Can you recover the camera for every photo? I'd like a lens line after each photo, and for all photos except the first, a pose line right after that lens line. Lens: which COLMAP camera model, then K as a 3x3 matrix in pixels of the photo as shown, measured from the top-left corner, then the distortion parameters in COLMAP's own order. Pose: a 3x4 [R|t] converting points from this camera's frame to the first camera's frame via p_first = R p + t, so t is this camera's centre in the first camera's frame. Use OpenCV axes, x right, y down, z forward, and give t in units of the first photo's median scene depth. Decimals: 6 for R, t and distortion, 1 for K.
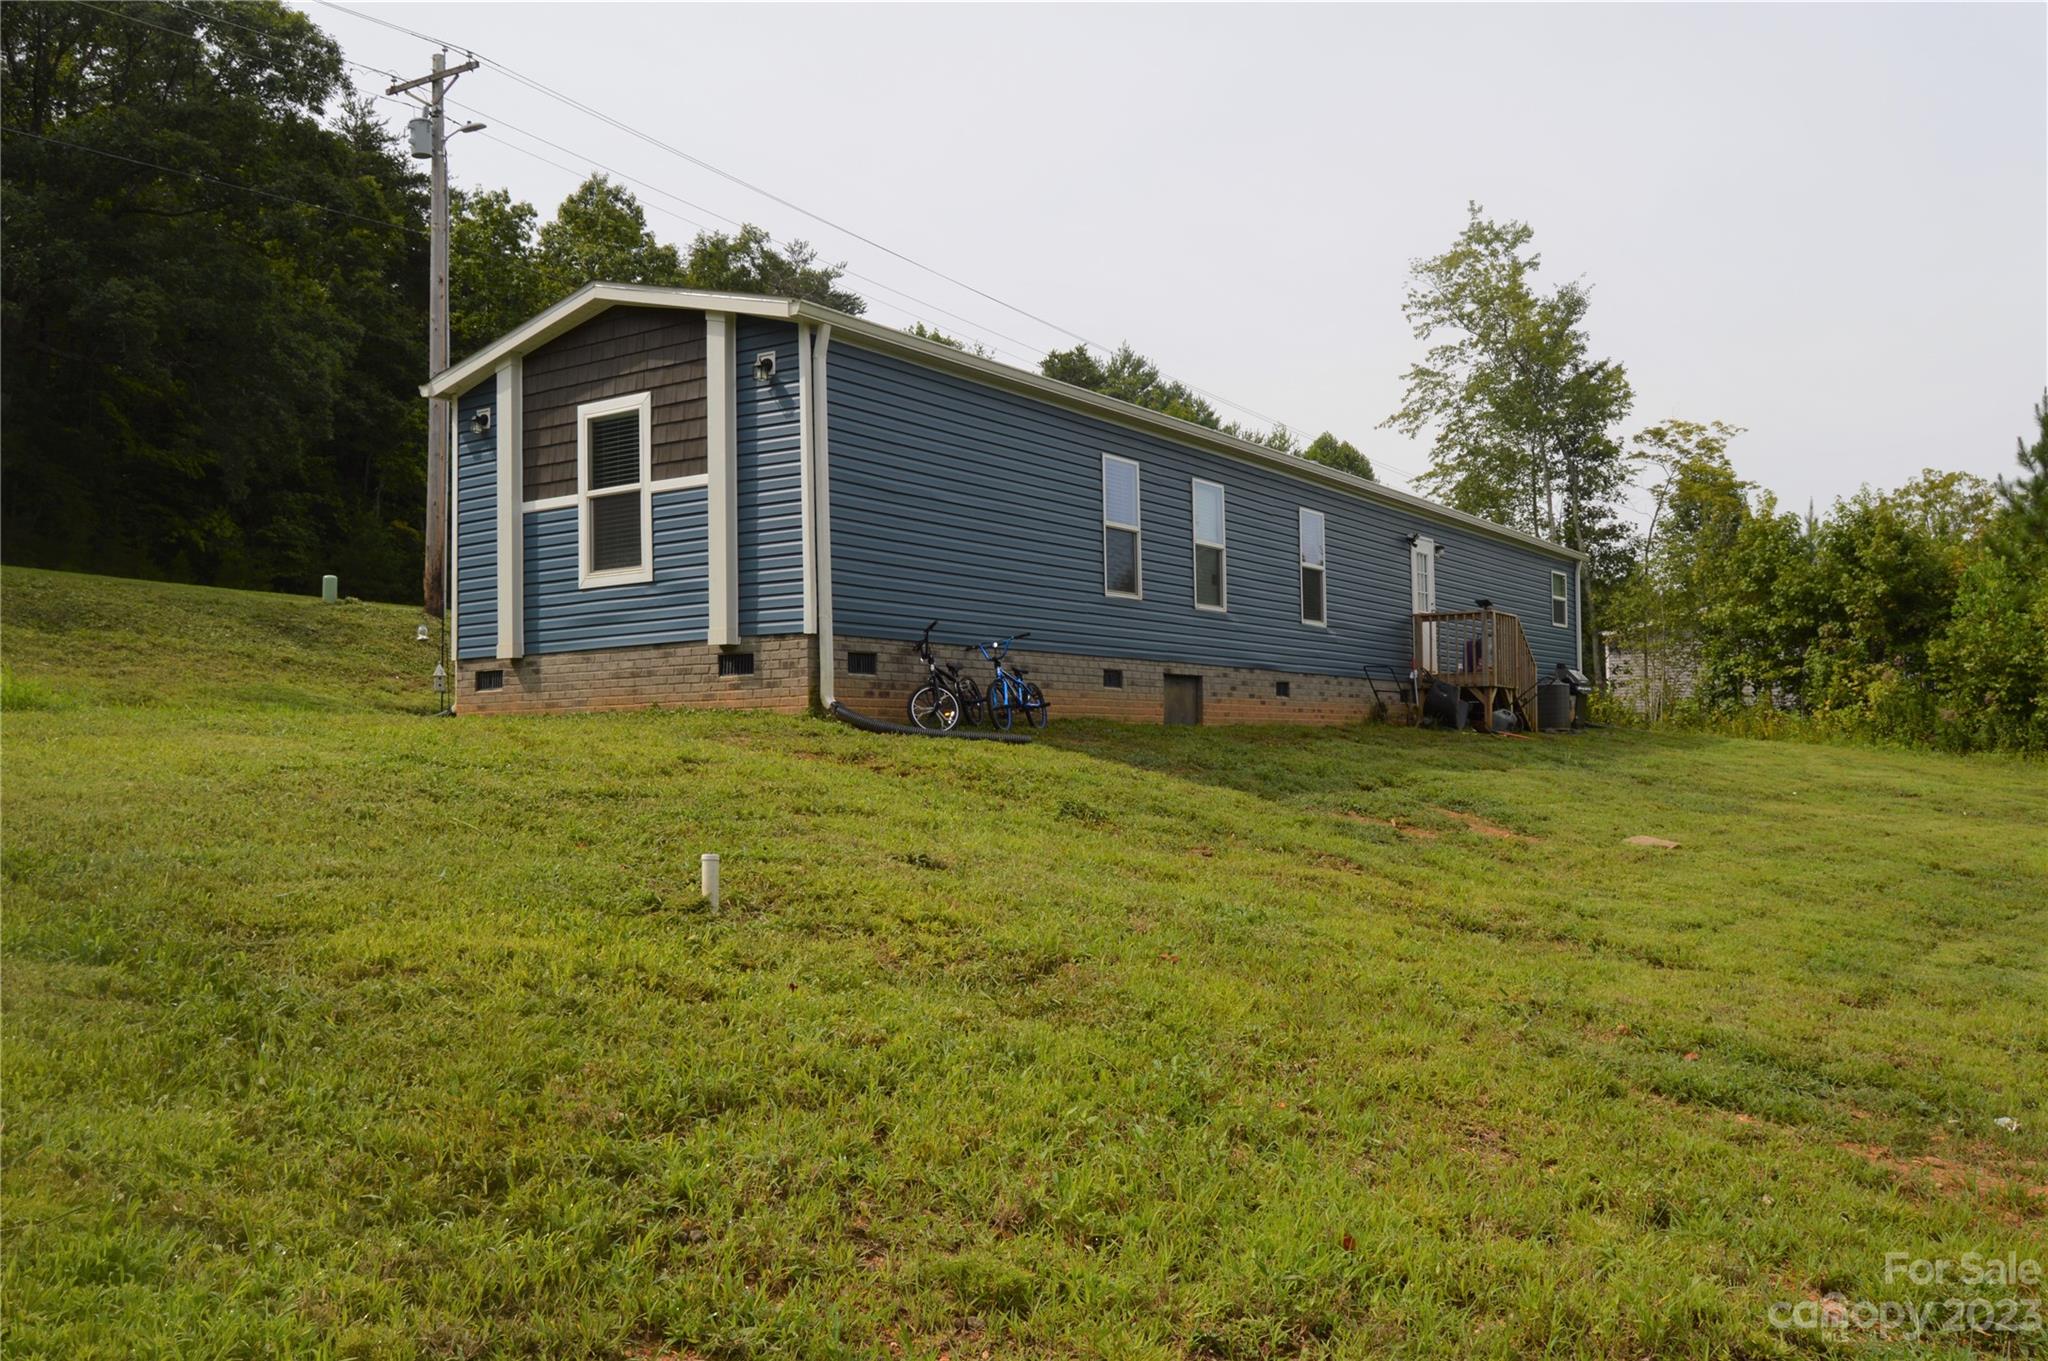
lens RADIAL K [[1725.2, 0, 1031.0], [0, 1725.2, 680.4], [0, 0, 1]] dist [-0.069778, 0.004343]
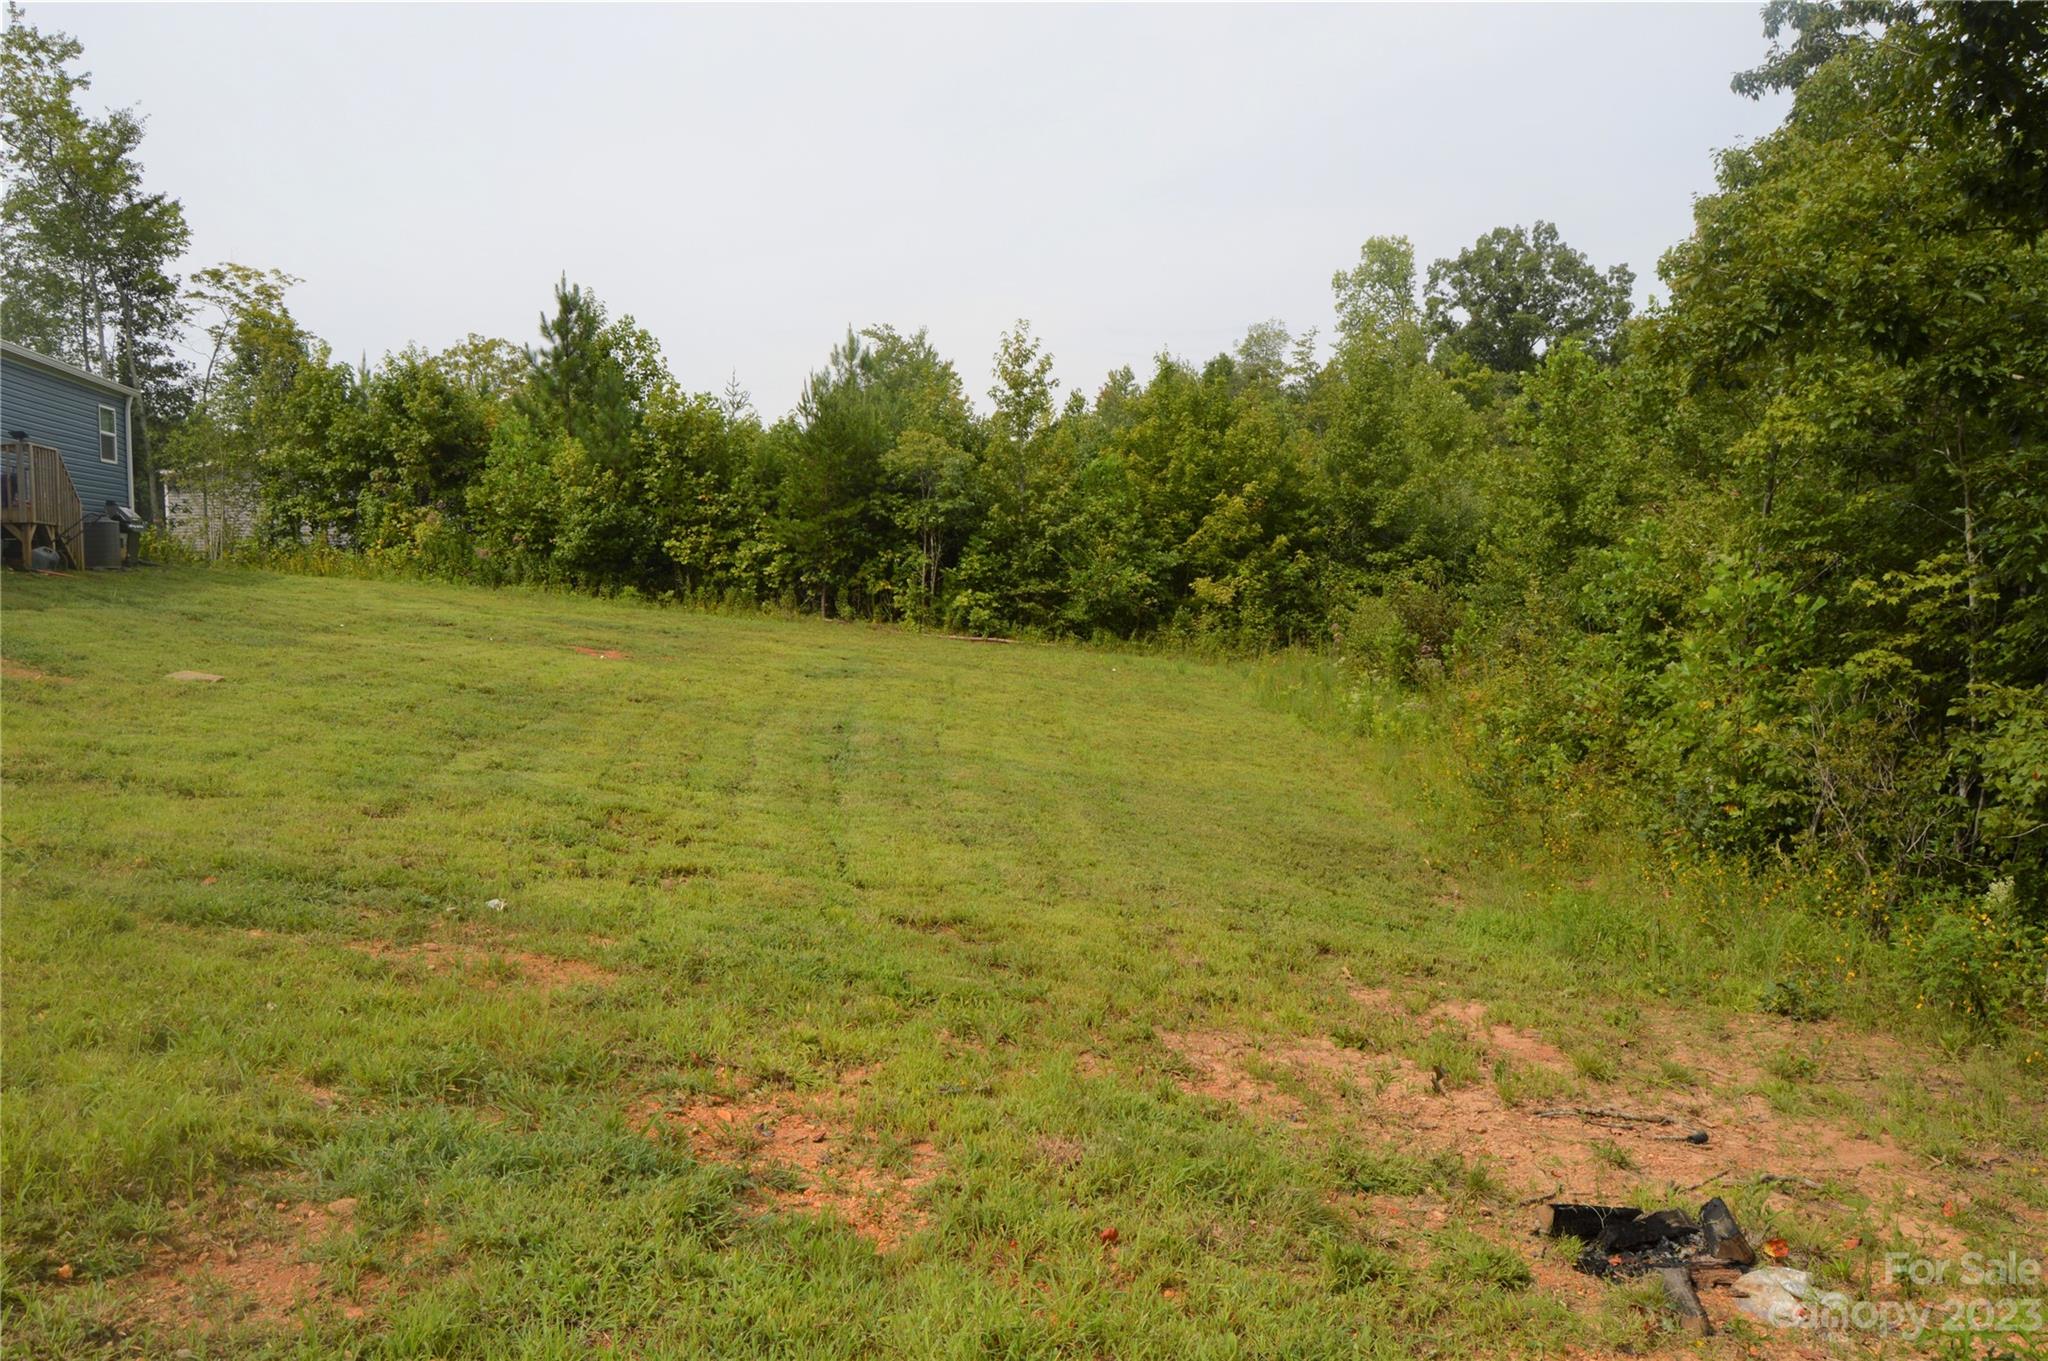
lens RADIAL K [[1619.9, 0, 1020.7], [0, 1619.9, 667.8], [0, 0, 1]] dist [-0.099106, 0.038507]
pose [[0.685783, -0.048103, 0.726215, 0.020074], [-0.018540, 0.996335, 0.083503, 0.002016], [-0.727570, -0.070729, 0.682377, -0.000222]]
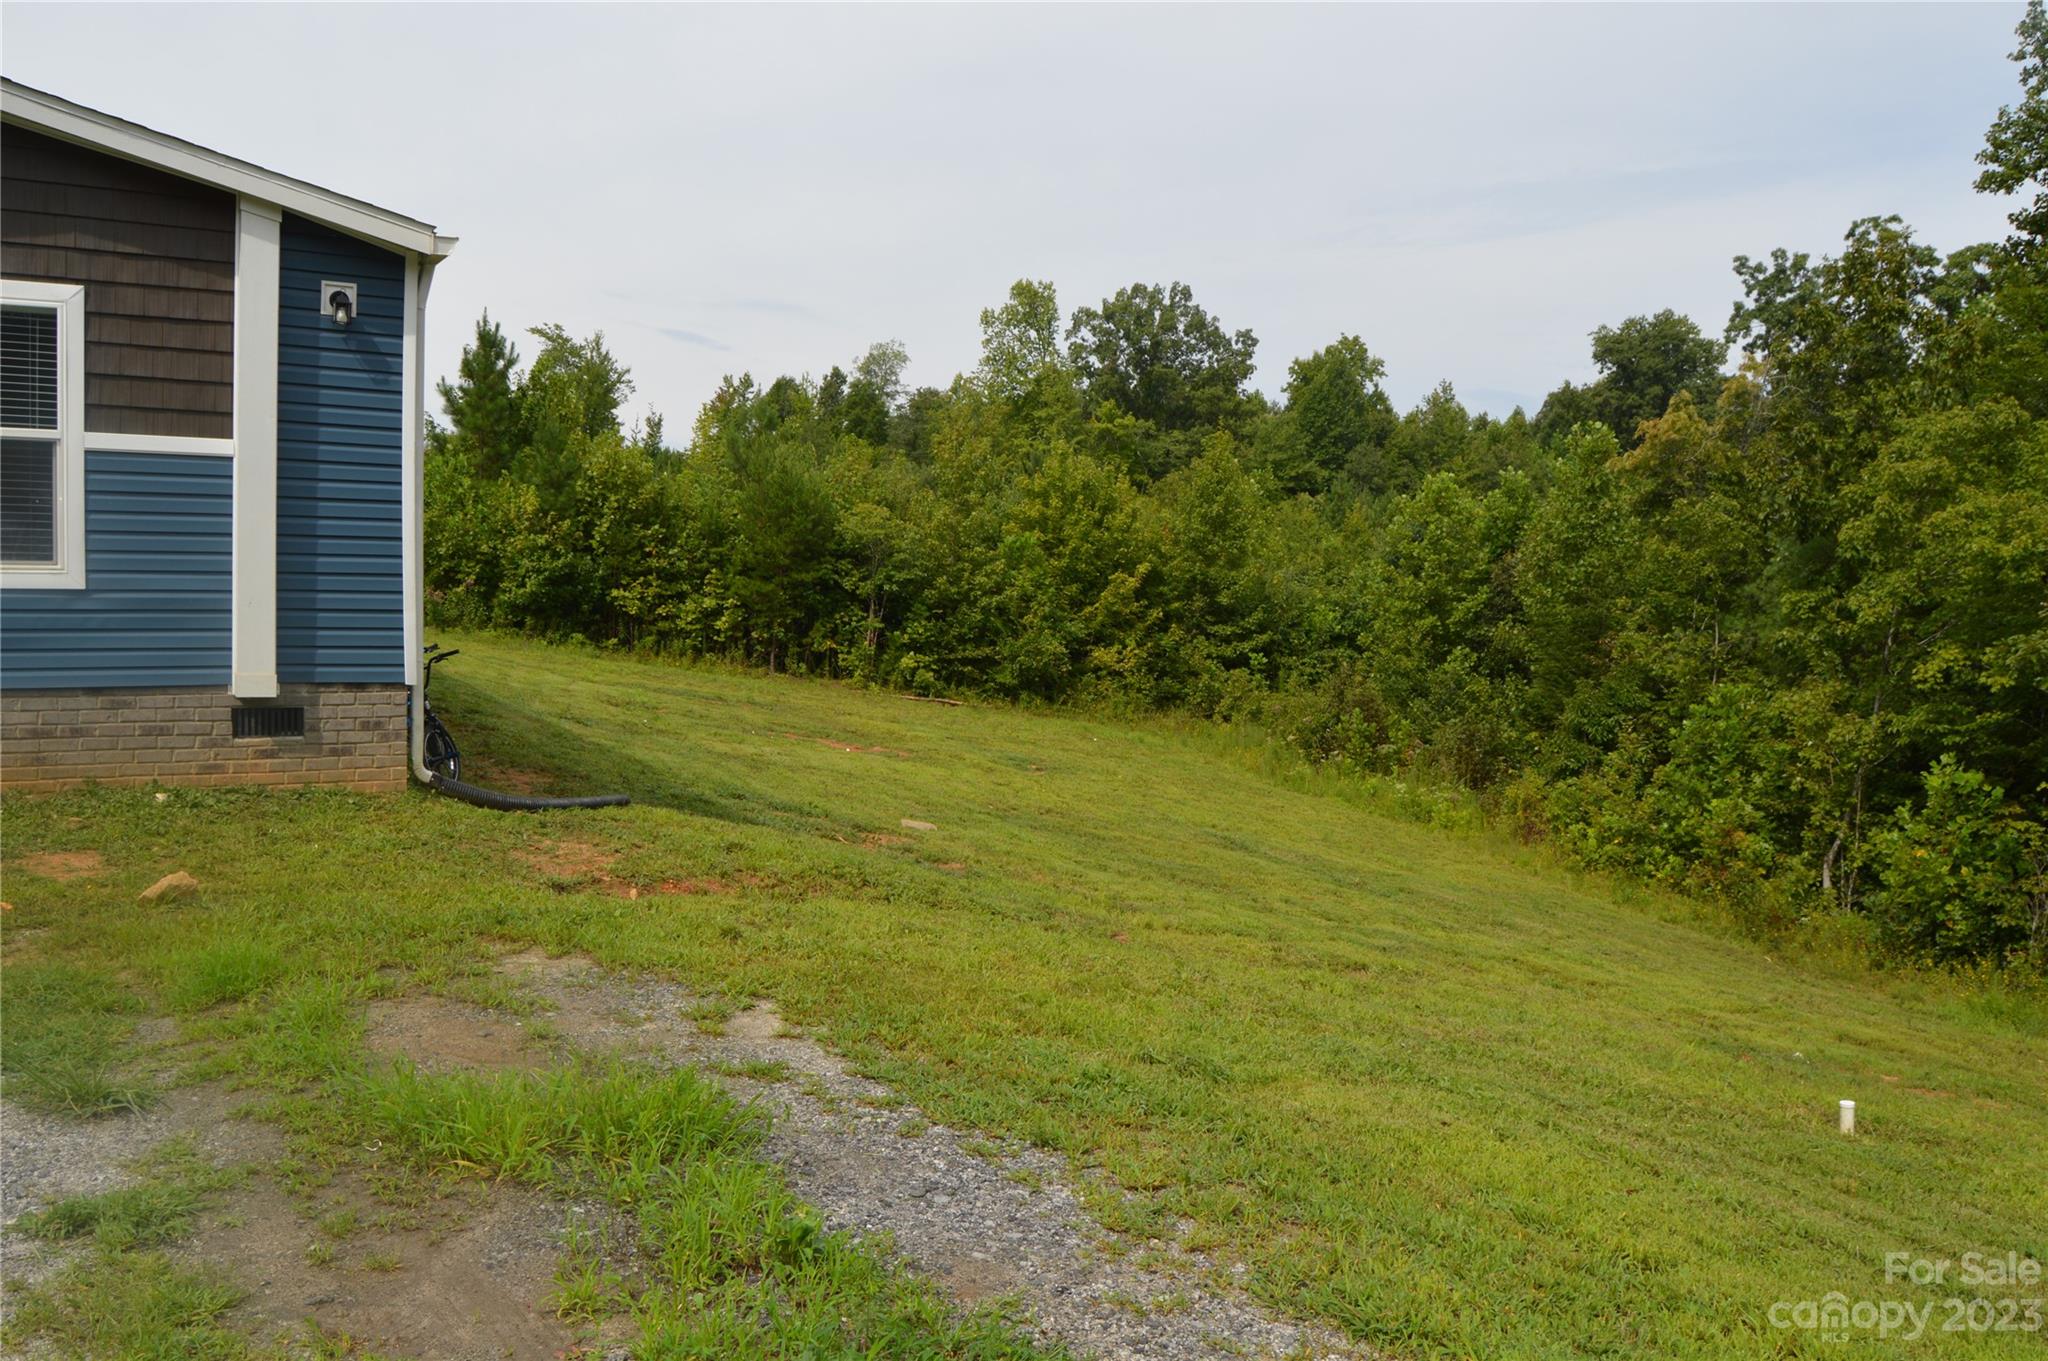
lens RADIAL K [[1619.9, 0, 1022.8], [0, 1619.9, 679.2], [0, 0, 1]] dist [-0.099106, 0.038507]
pose [[0.437847, -0.037188, 0.898280, -0.577785], [-0.080874, 0.993464, 0.080549, -0.097056], [-0.895404, -0.107916, 0.431978, 0.422032]]
